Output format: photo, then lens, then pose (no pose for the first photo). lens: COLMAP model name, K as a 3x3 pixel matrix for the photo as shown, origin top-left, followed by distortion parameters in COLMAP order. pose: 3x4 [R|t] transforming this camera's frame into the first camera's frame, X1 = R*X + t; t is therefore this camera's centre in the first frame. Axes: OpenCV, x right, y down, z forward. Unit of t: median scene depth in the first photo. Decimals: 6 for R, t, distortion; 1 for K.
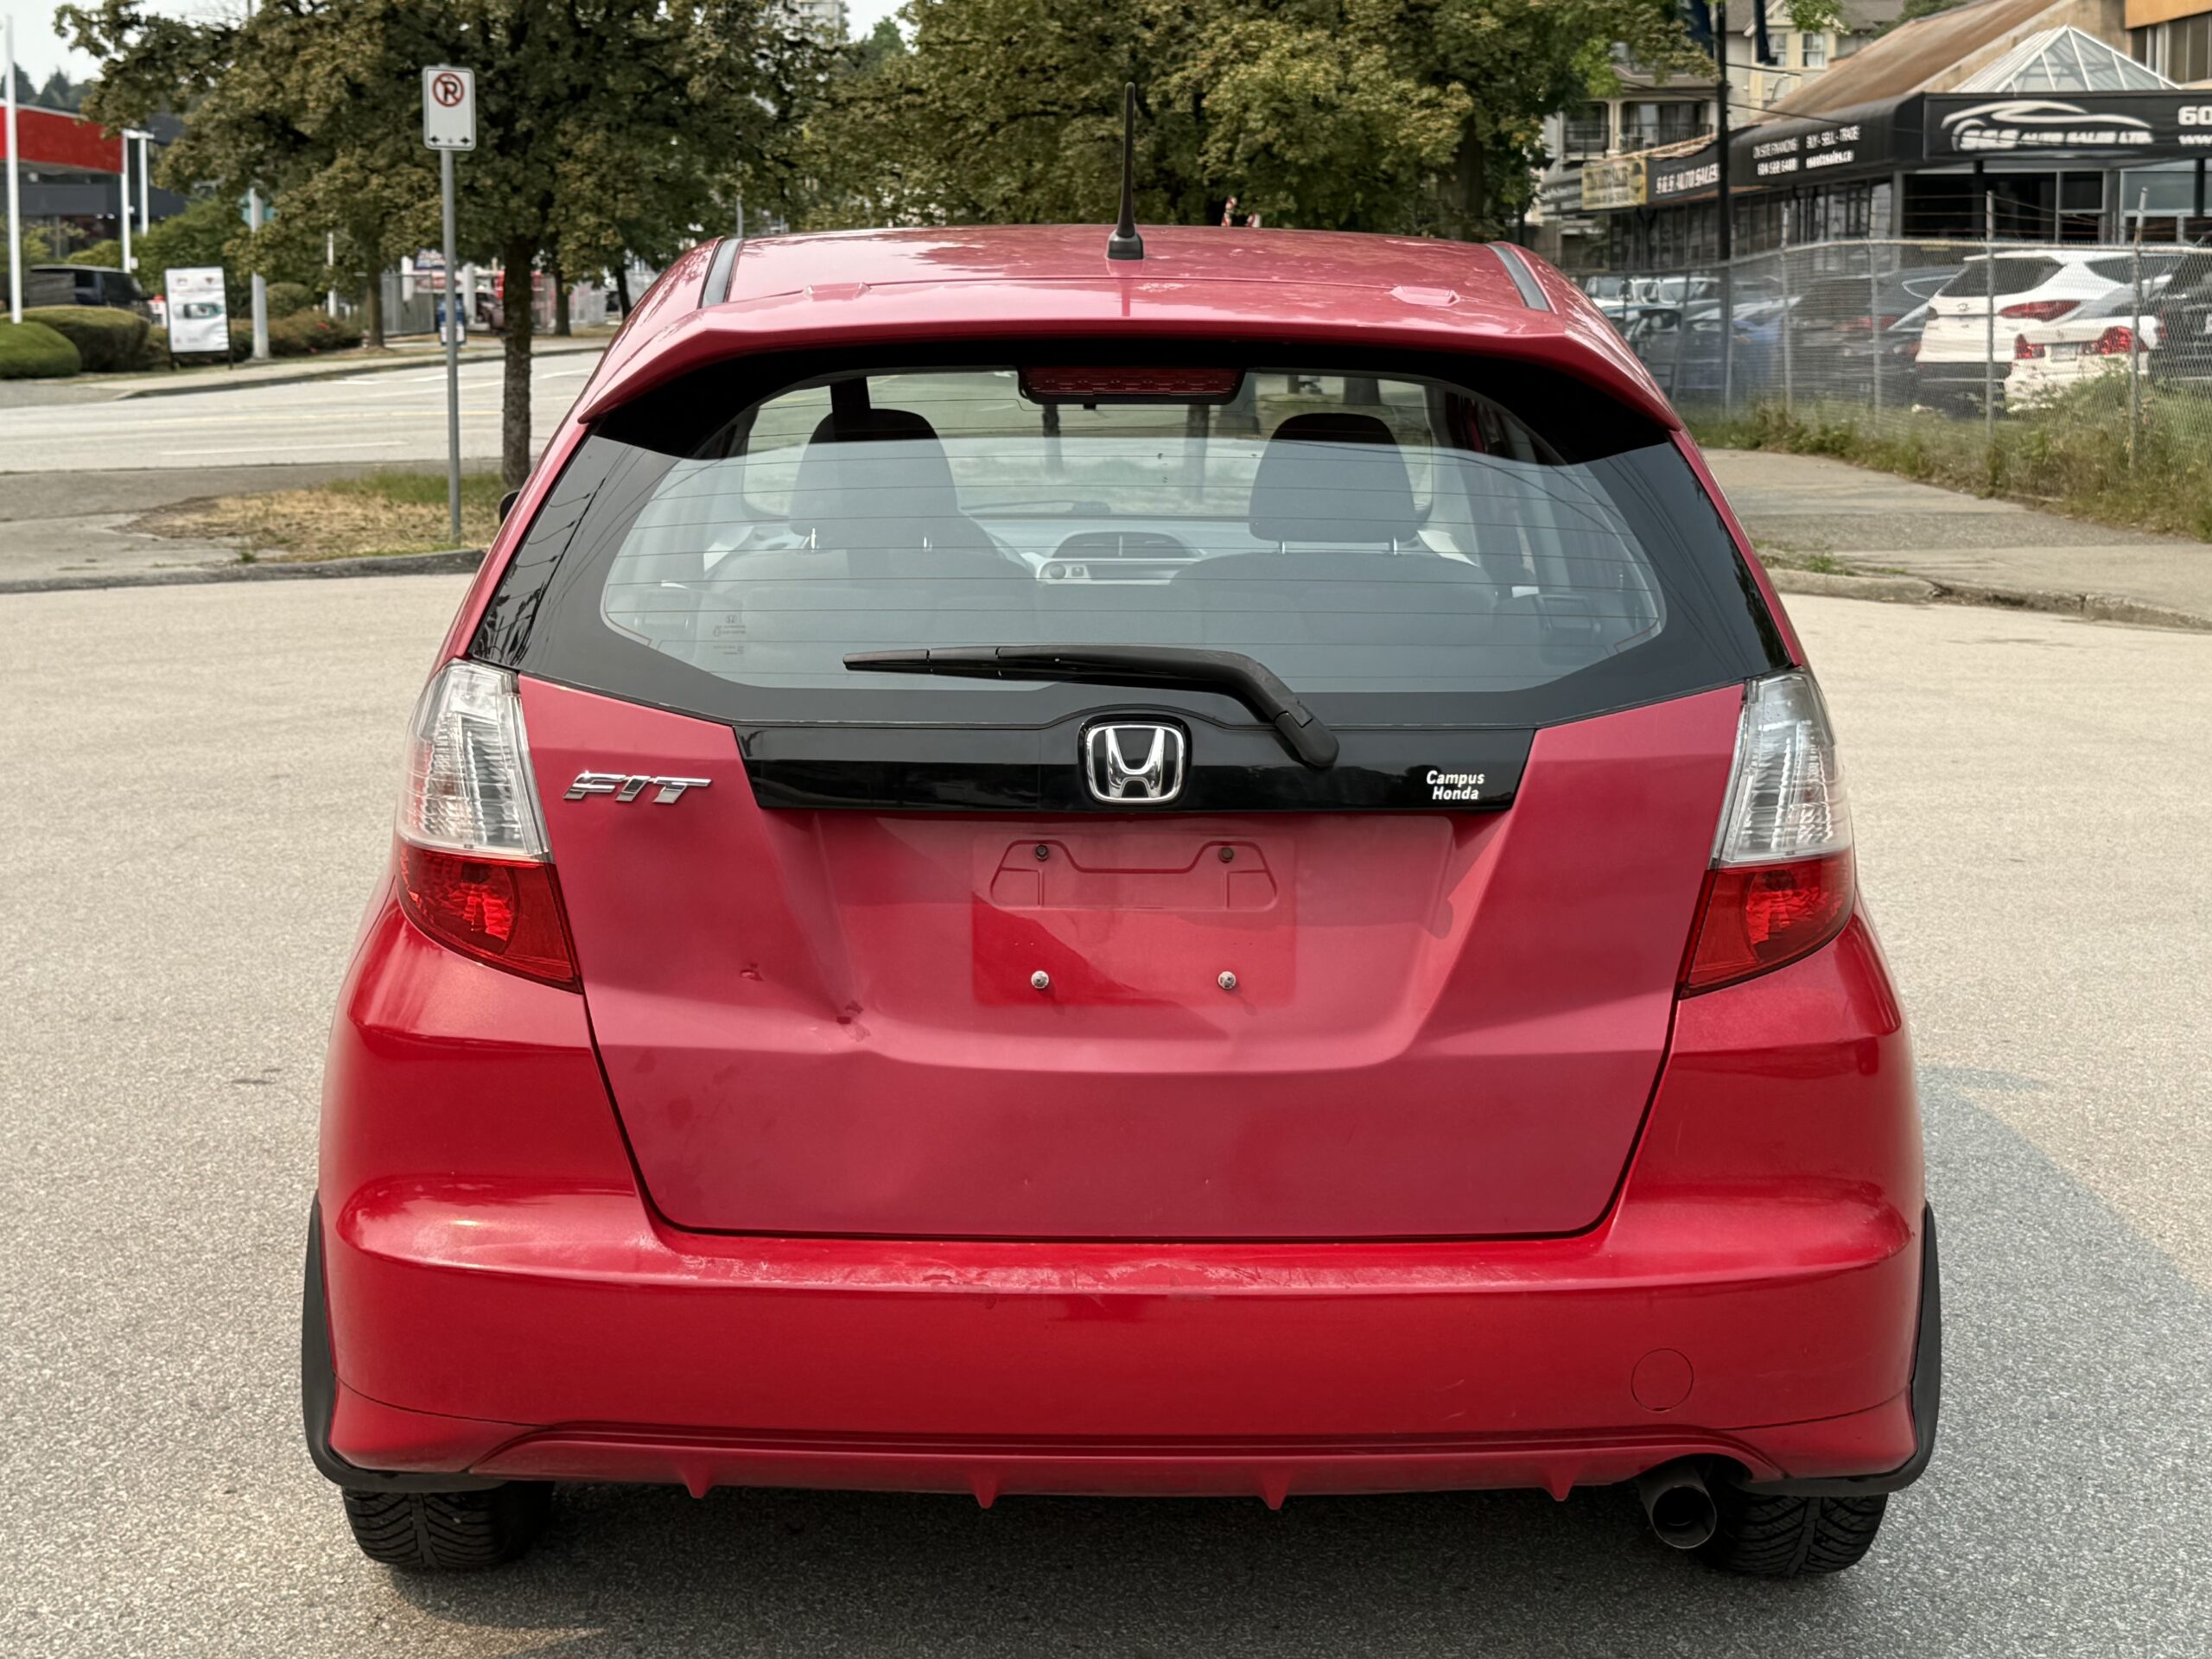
lens RADIAL K [[2943.9, 0, 1172.5], [0, 2943.9, 830.0], [0, 0, 1]] dist [0.216860, -0.549950]
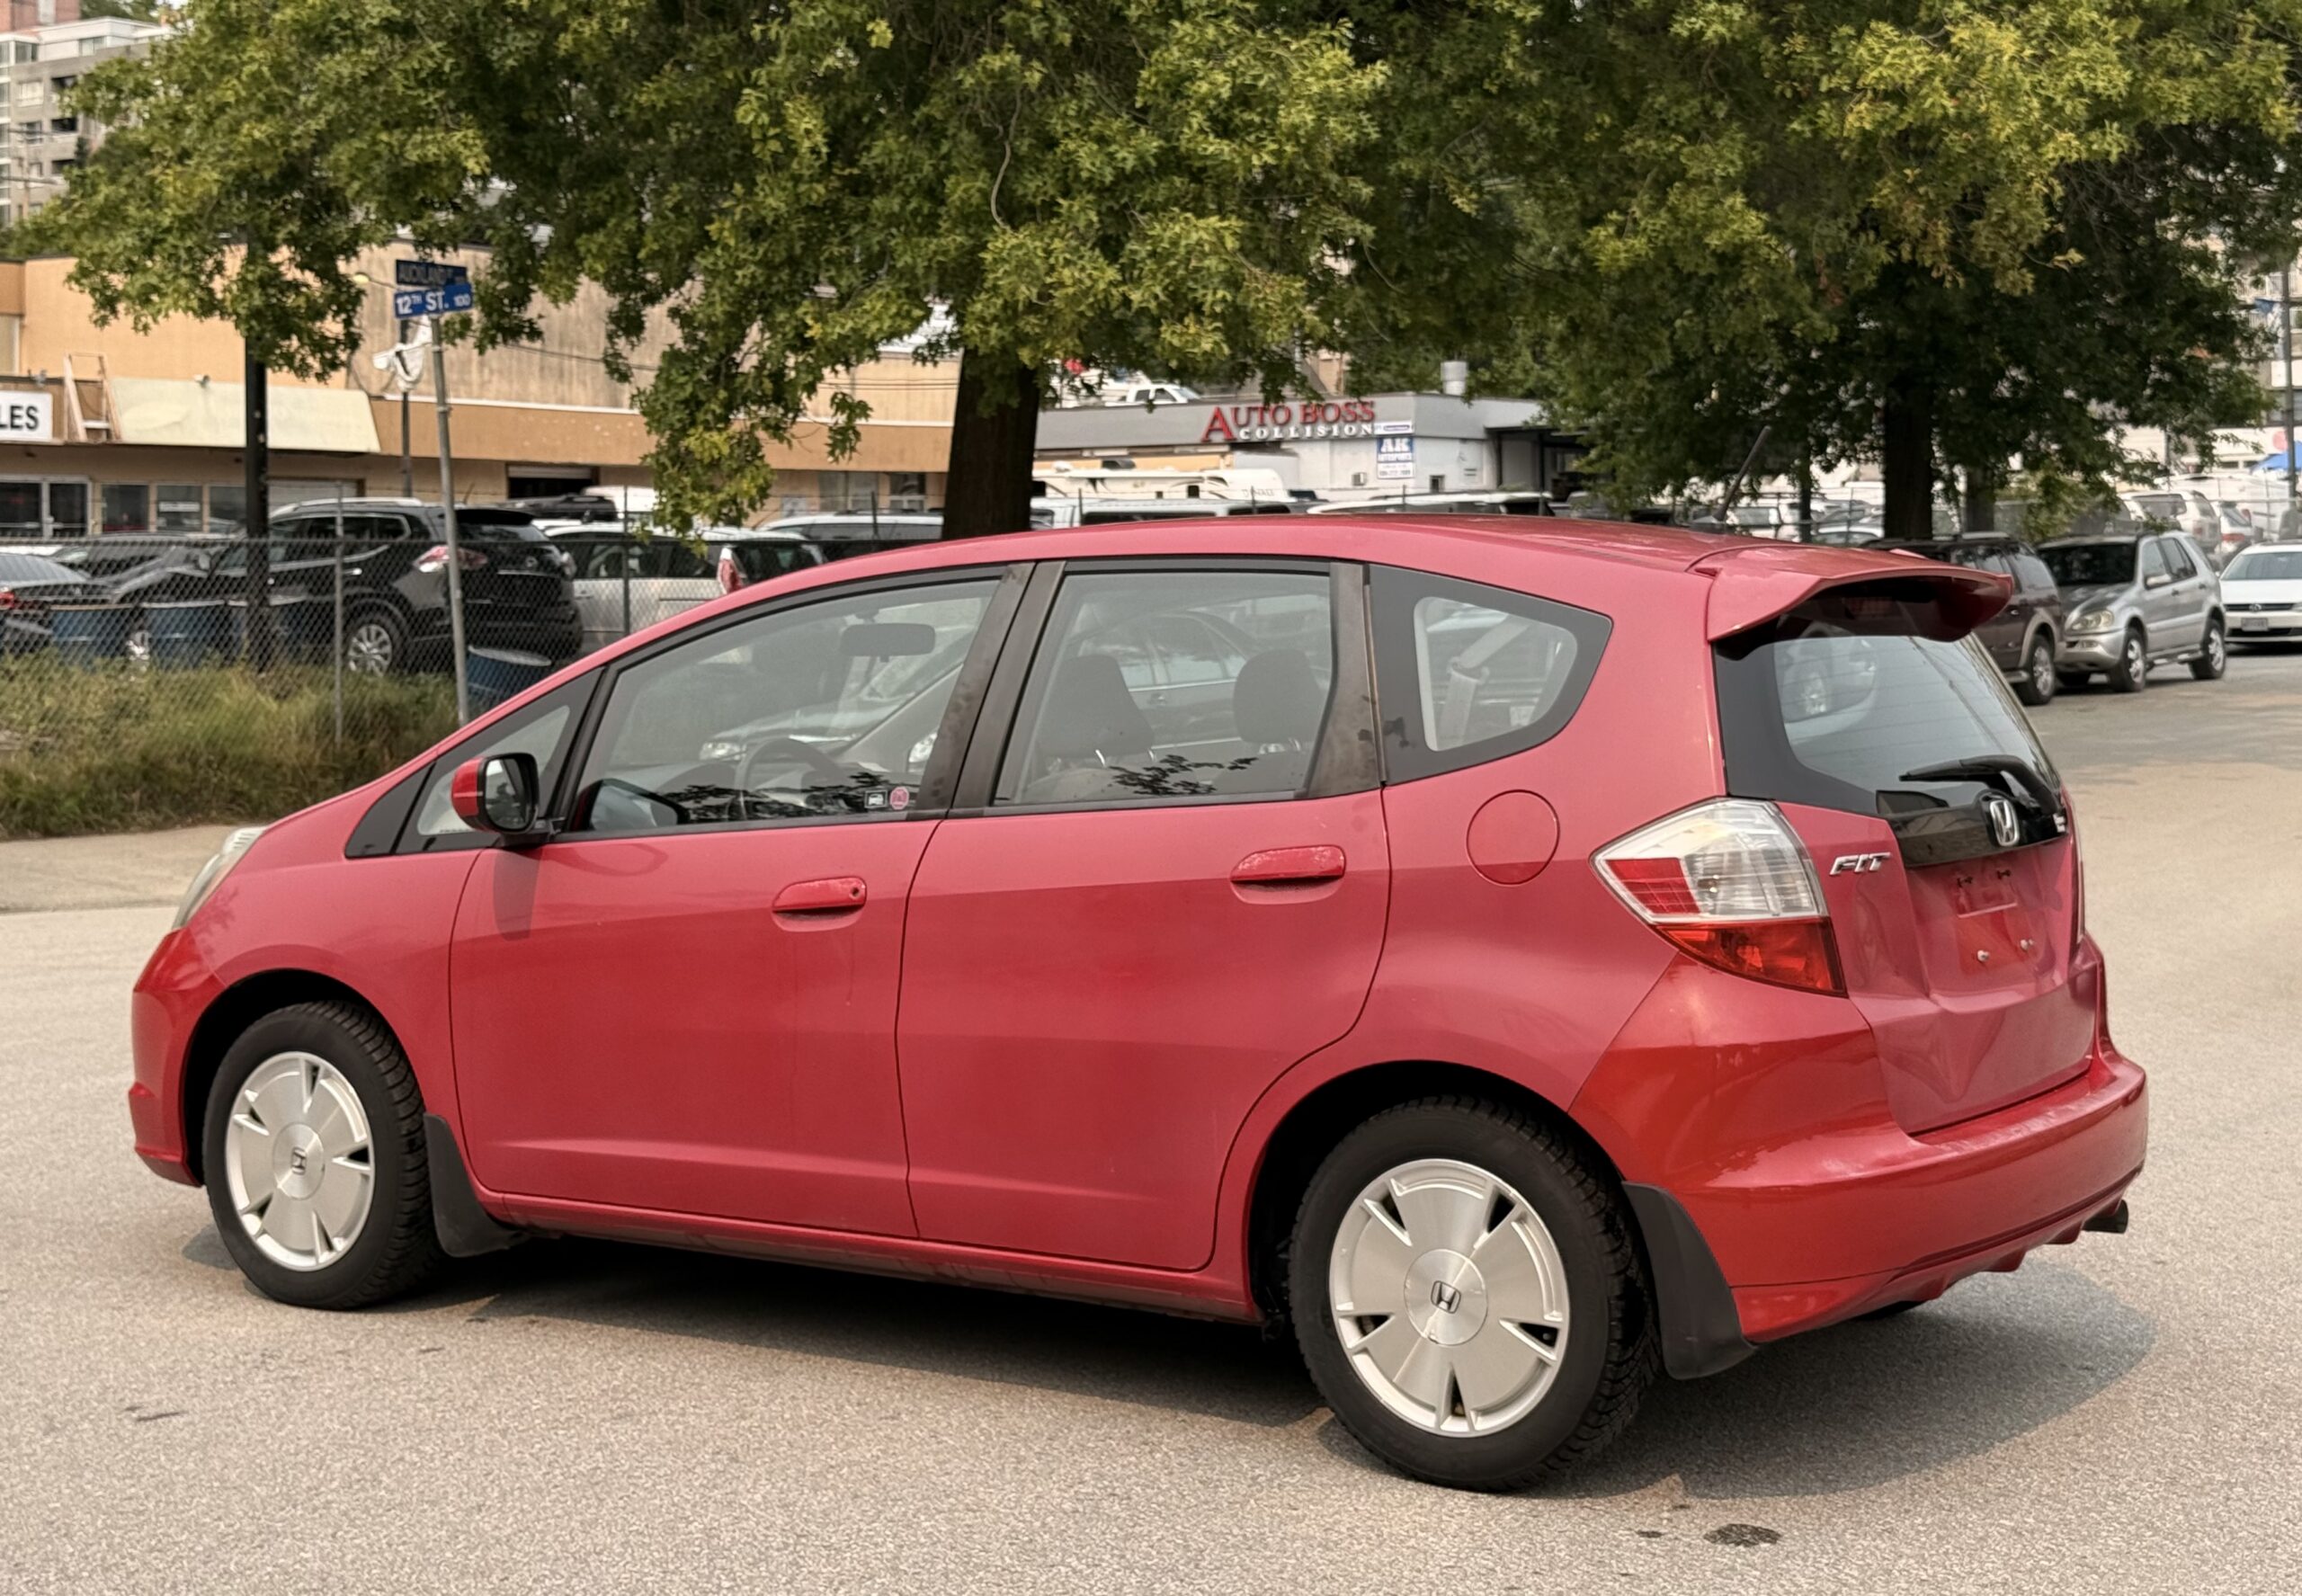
lens RADIAL K [[3262.3, 0, 1198.7], [0, 3262.3, 788.1], [0, 0, 1]] dist [0.289155, -1.071183]
pose [[0.549157, -0.053813, 0.833985, -1.839843], [0.151619, 0.987780, -0.036100, -0.044374], [-0.821851, 0.146272, 0.550605, 0.313433]]
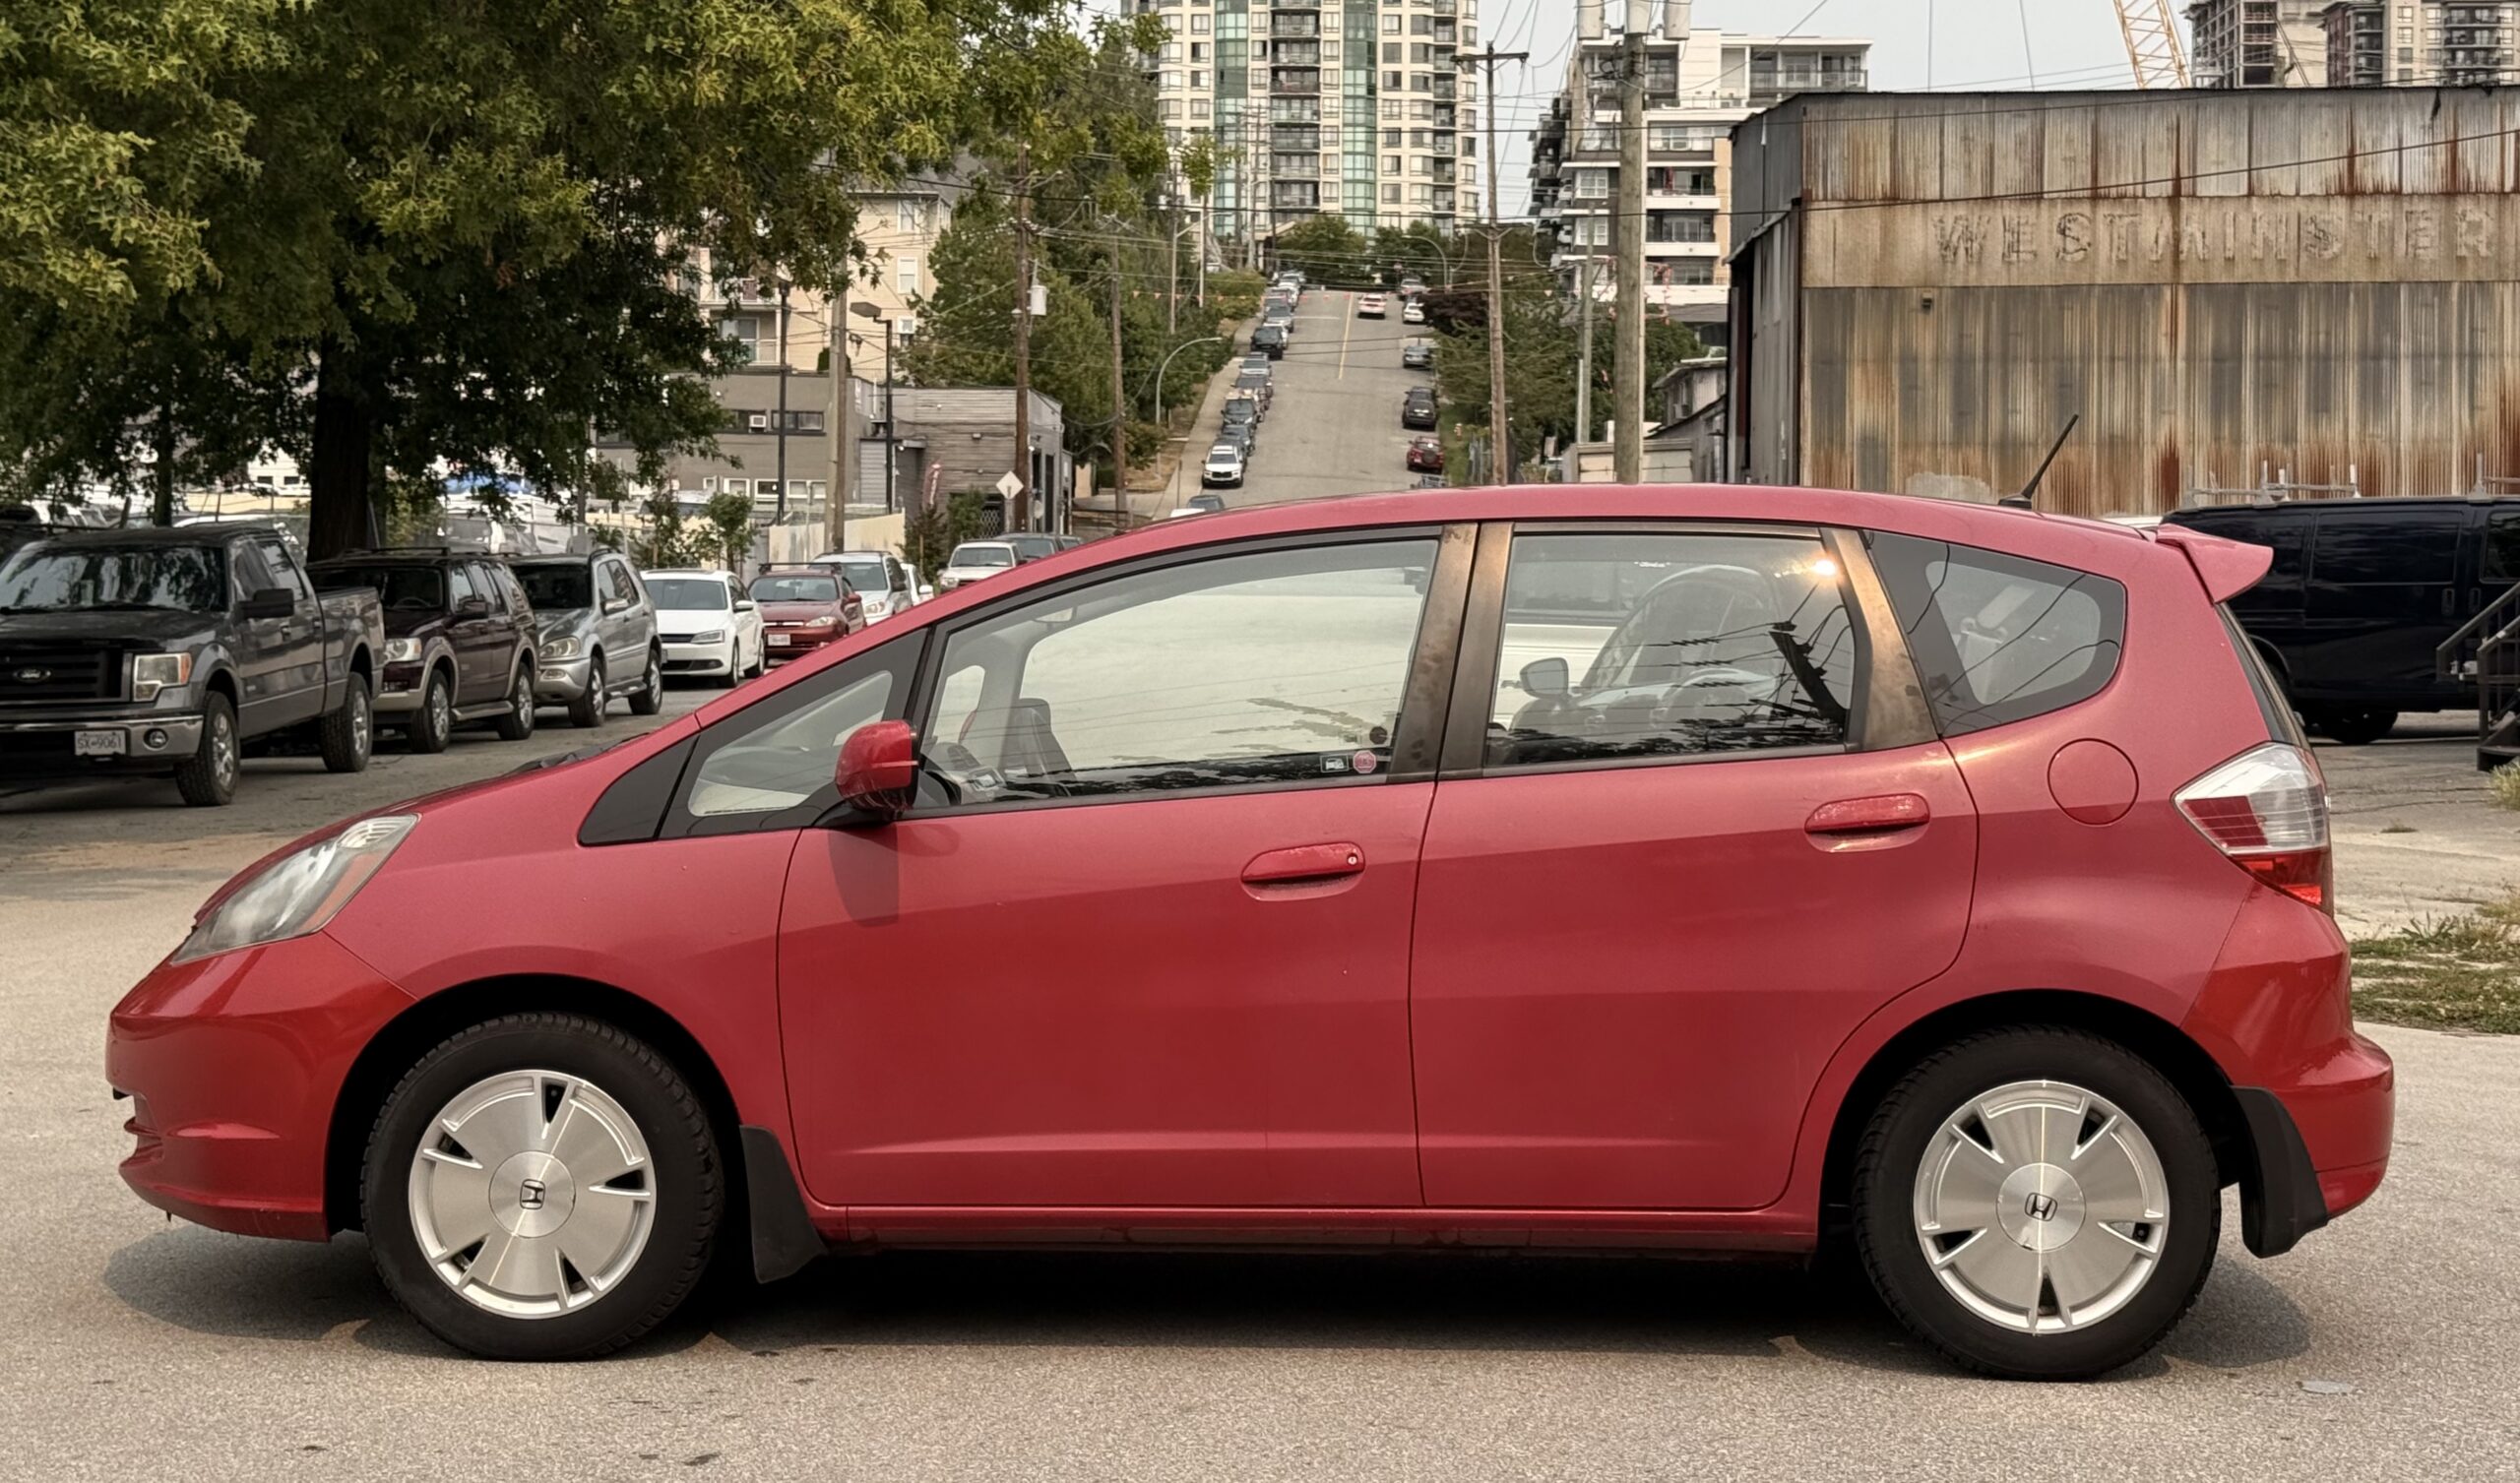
lens RADIAL K [[3739.5, 0, 1264.0], [0, 3739.5, 847.2], [0, 0, 1]] dist [0.227815, -0.431468]
pose [[0.035316, -0.058808, 0.997644, -2.478412], [0.166010, 0.984743, 0.052171, -0.207372], [-0.985491, 0.163777, 0.044540, 1.483697]]
